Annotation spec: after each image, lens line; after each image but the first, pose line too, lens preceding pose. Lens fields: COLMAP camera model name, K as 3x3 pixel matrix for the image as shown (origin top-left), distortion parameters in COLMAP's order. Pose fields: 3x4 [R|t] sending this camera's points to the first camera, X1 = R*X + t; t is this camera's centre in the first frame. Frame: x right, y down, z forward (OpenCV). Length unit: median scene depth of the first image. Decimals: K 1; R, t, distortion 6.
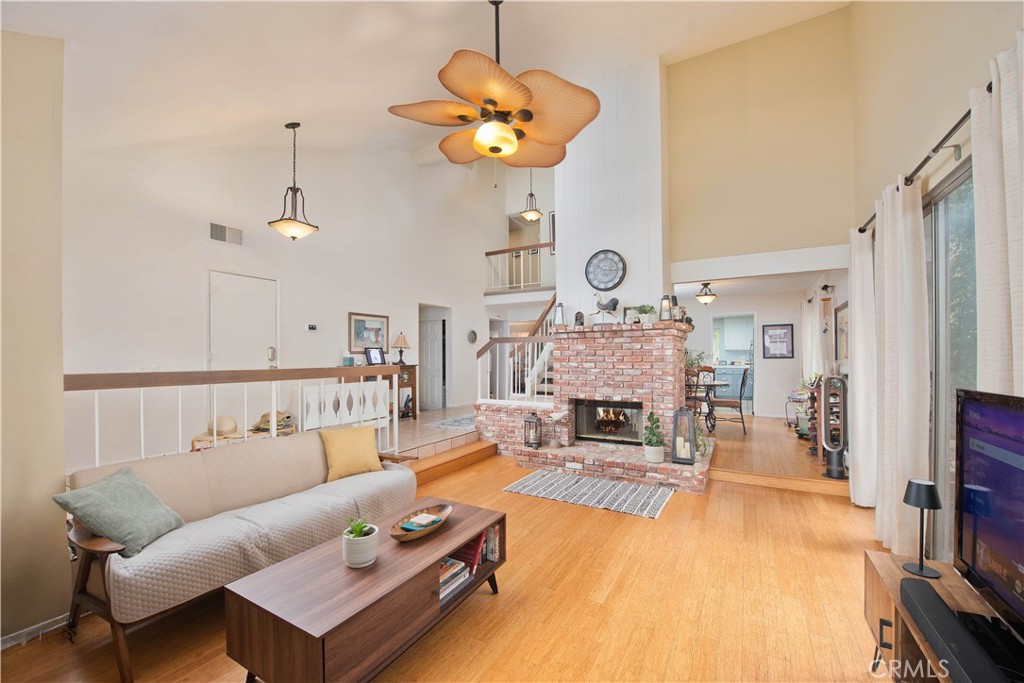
lens RADIAL K [[409.0, 0, 513.2], [0, 409.0, 350.2], [0, 0, 1]] dist [-0.001420, -0.000231]
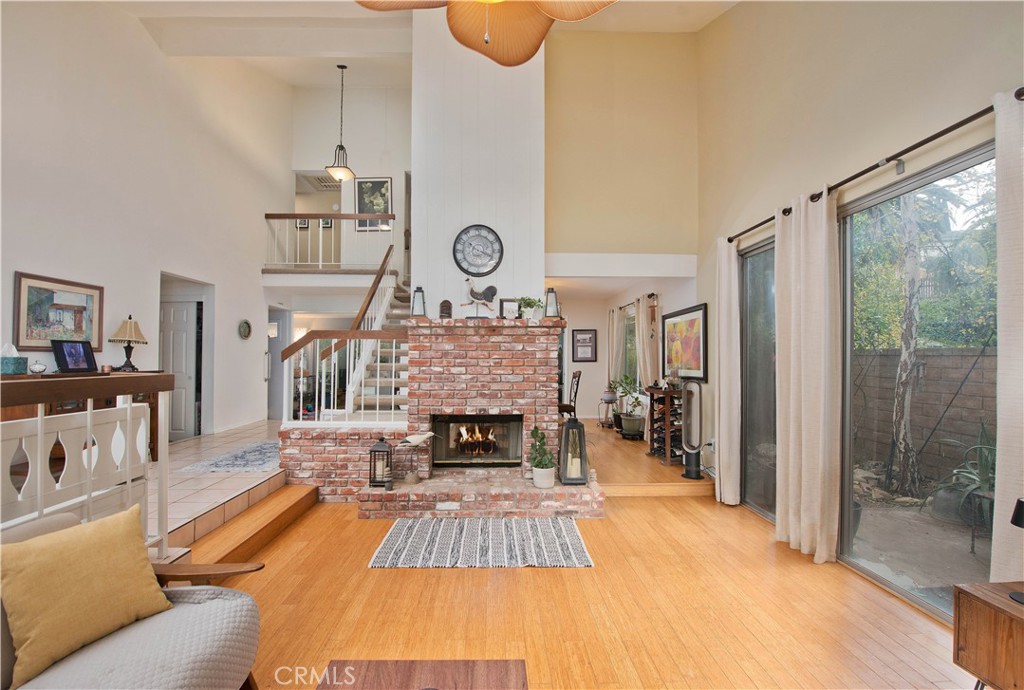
lens RADIAL K [[428.0, 0, 495.3], [0, 428.0, 348.7], [0, 0, 1]] dist [-0.013479, -0.000086]
pose [[0.865254, 0.017905, 0.501014, -0.159805], [-0.013283, 0.999830, -0.012792, 0.005322], [-0.501158, 0.004414, 0.865345, 0.267336]]
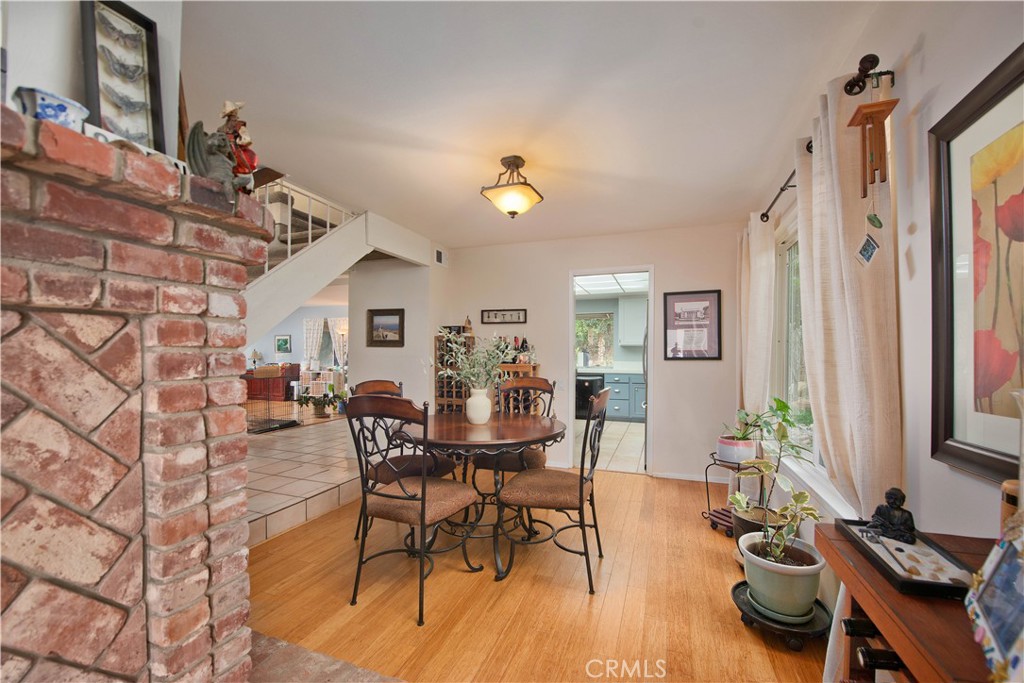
lens RADIAL K [[409.0, 0, 513.2], [0, 409.0, 350.2], [0, 0, 1]] dist [-0.001420, -0.000231]
pose [[0.988534, 0.006697, 0.150853, 0.580393], [-0.007181, 0.999971, 0.002665, 0.013341], [-0.150831, -0.003718, 0.988553, 0.878822]]
